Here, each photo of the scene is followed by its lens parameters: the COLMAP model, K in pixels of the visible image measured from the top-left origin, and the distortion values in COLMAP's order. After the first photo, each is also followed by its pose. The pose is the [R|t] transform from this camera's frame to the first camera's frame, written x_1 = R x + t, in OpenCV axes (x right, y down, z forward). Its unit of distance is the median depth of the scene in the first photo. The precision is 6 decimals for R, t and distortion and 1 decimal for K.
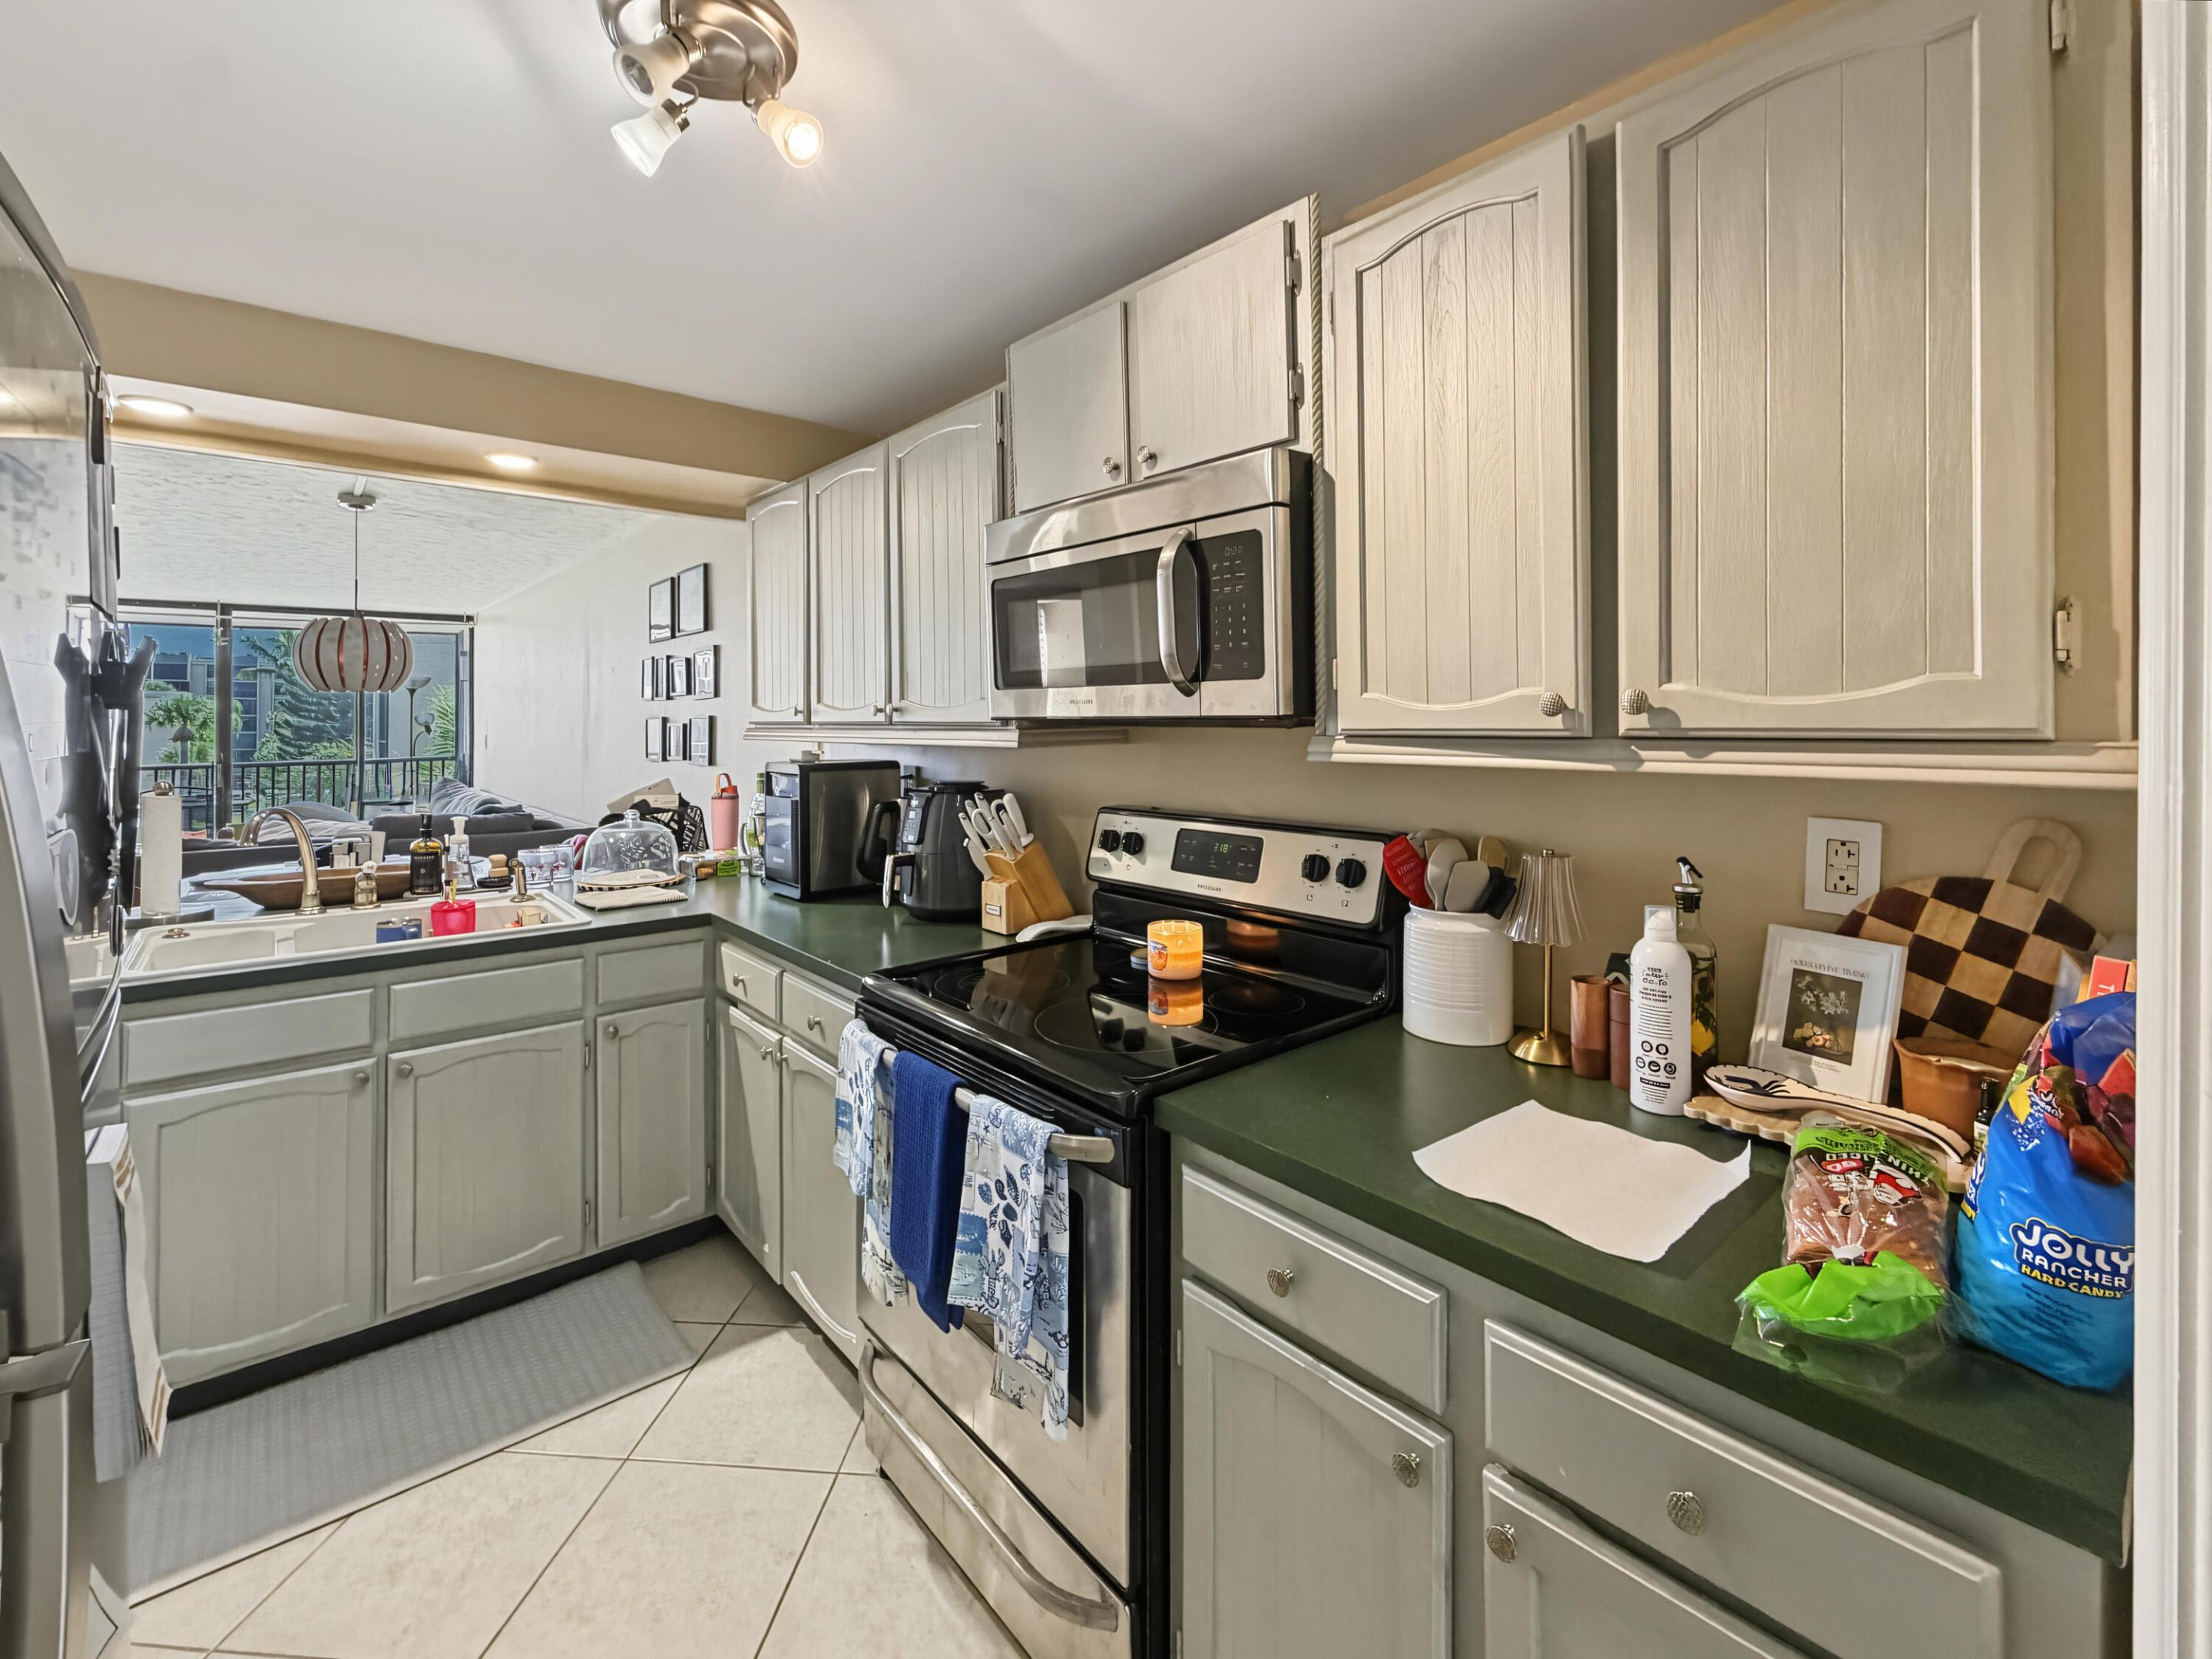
lens RADIAL K [[989.1, 0, 1101.1], [0, 989.1, 702.4], [0, 0, 1]] dist [-0.000833, -0.000495]
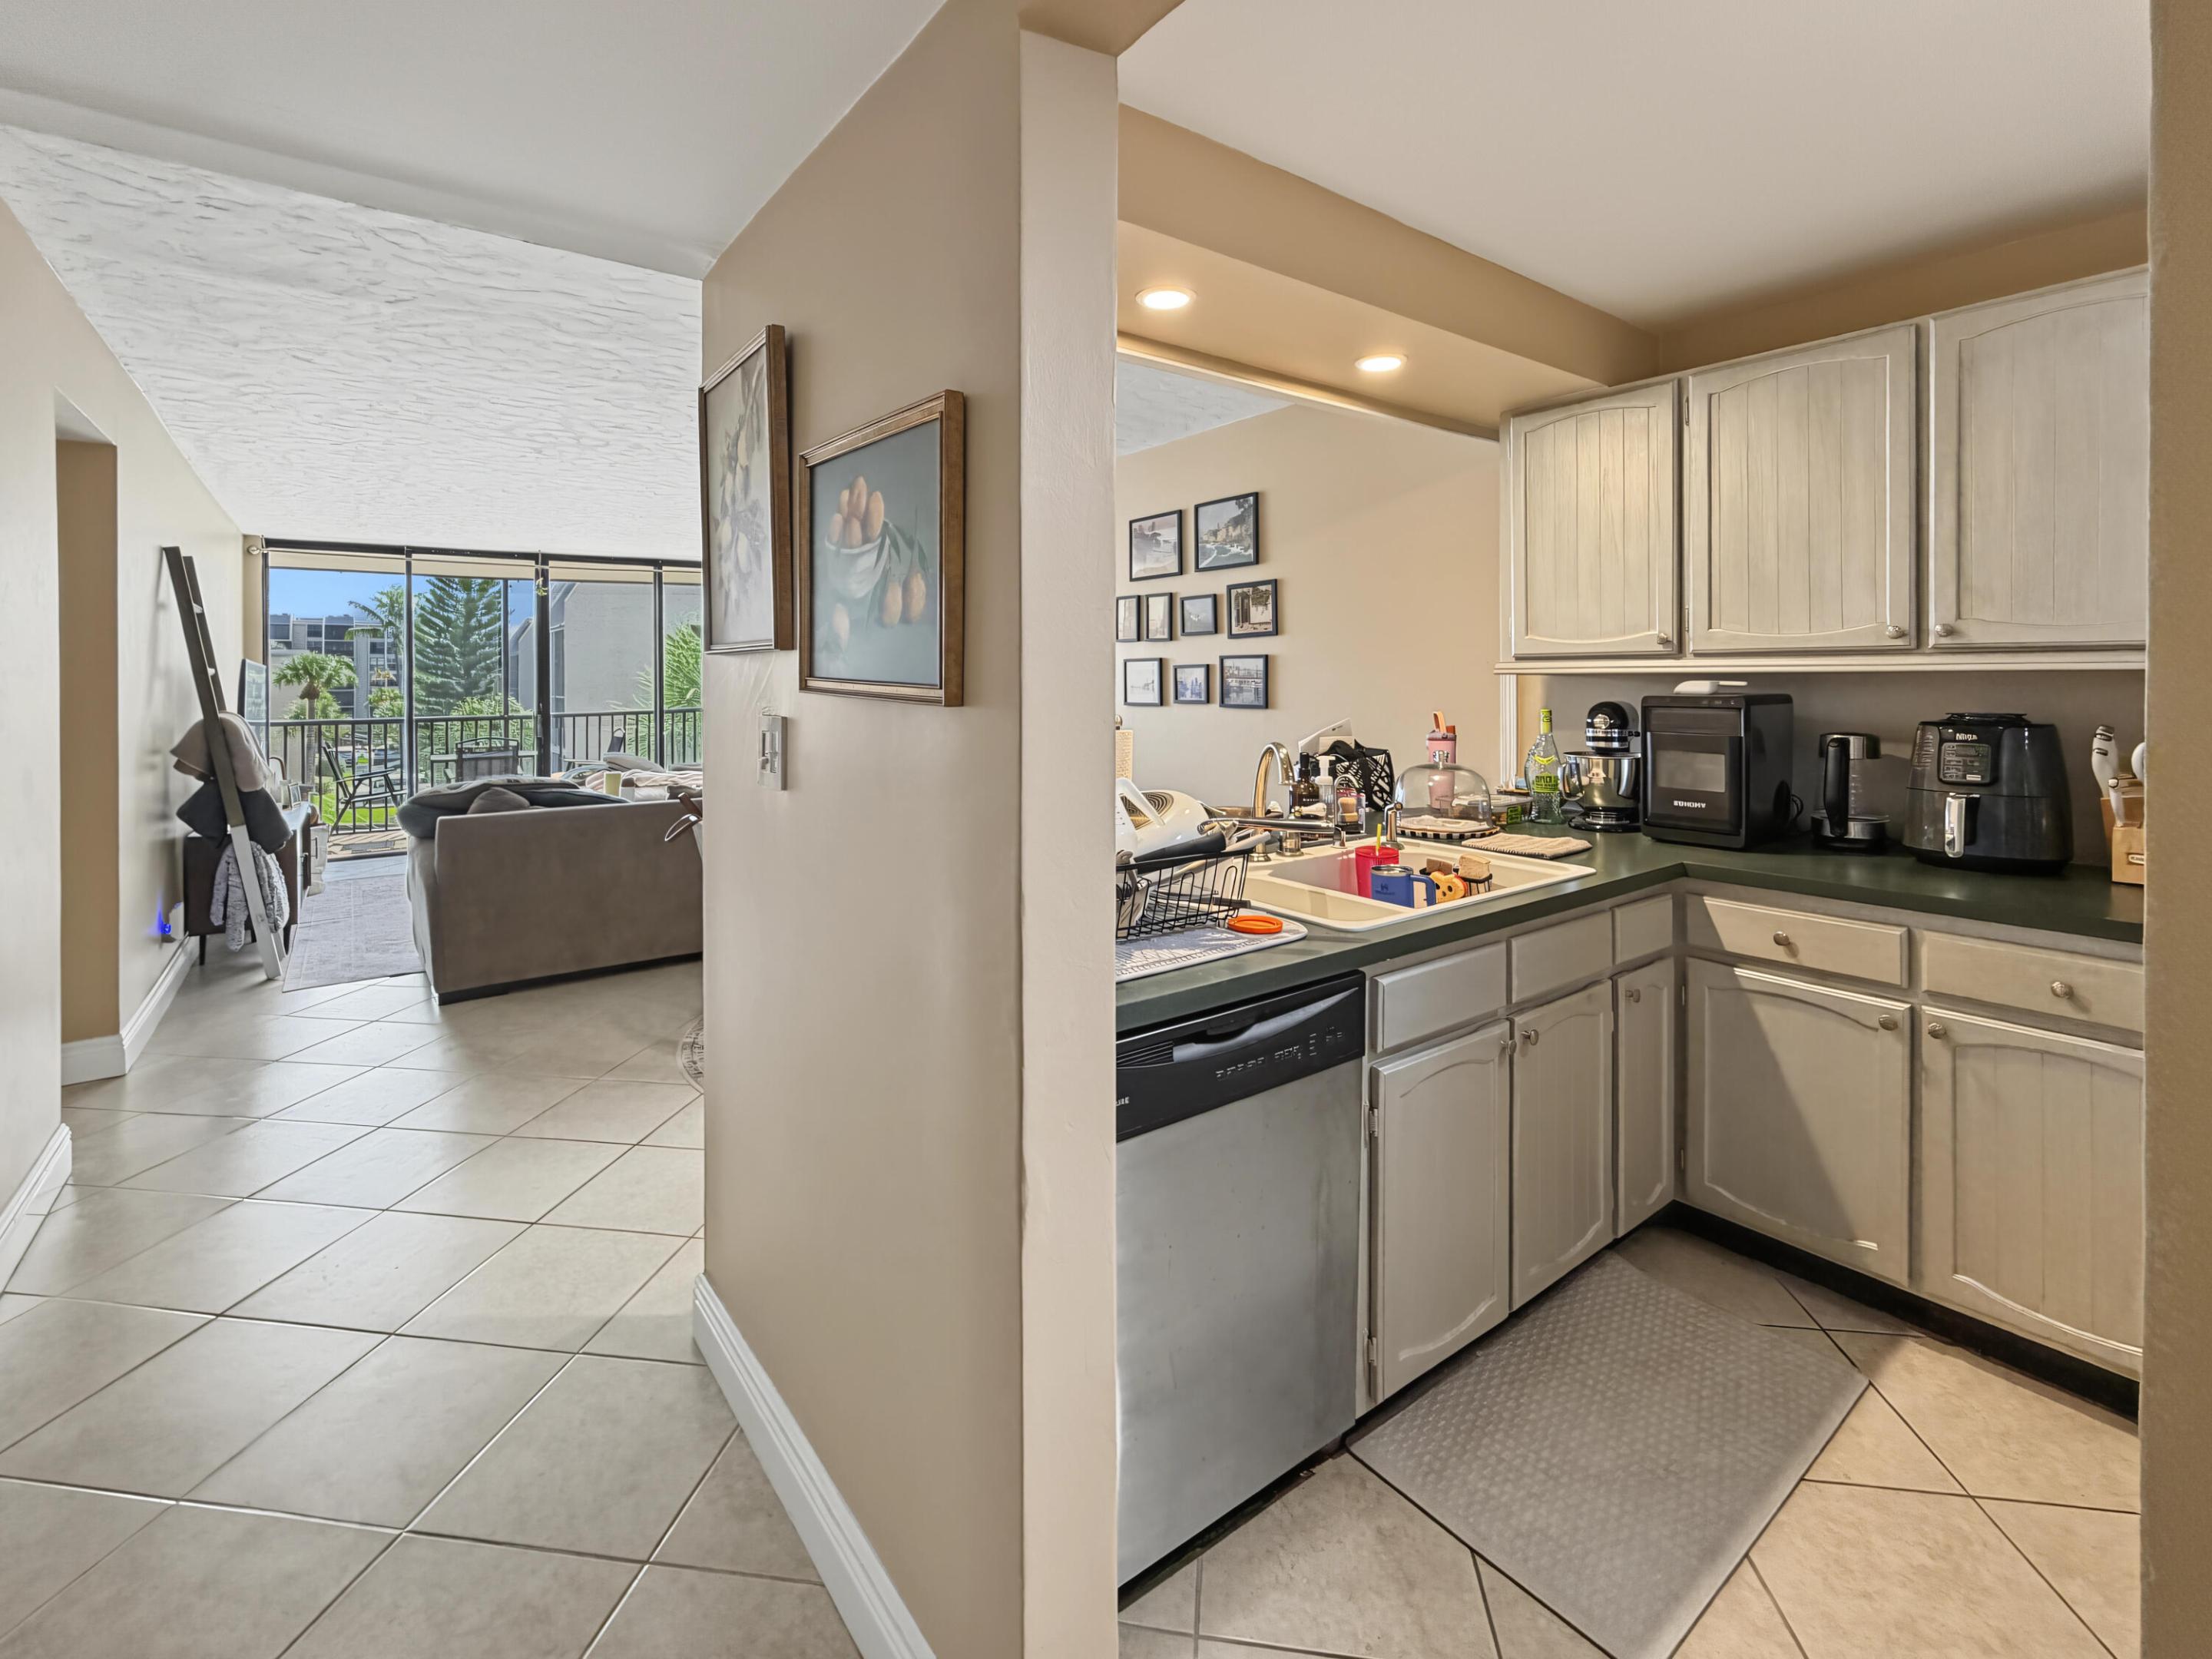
lens RADIAL K [[995.0, 0, 1077.0], [0, 995.0, 681.1], [0, 0, 1]] dist [0.001477, -0.000094]
pose [[0.998172, -0.003904, -0.060308, -0.286212], [0.005286, 0.999727, 0.022771, 0.008362], [0.060203, -0.023048, 0.997920, 0.025178]]
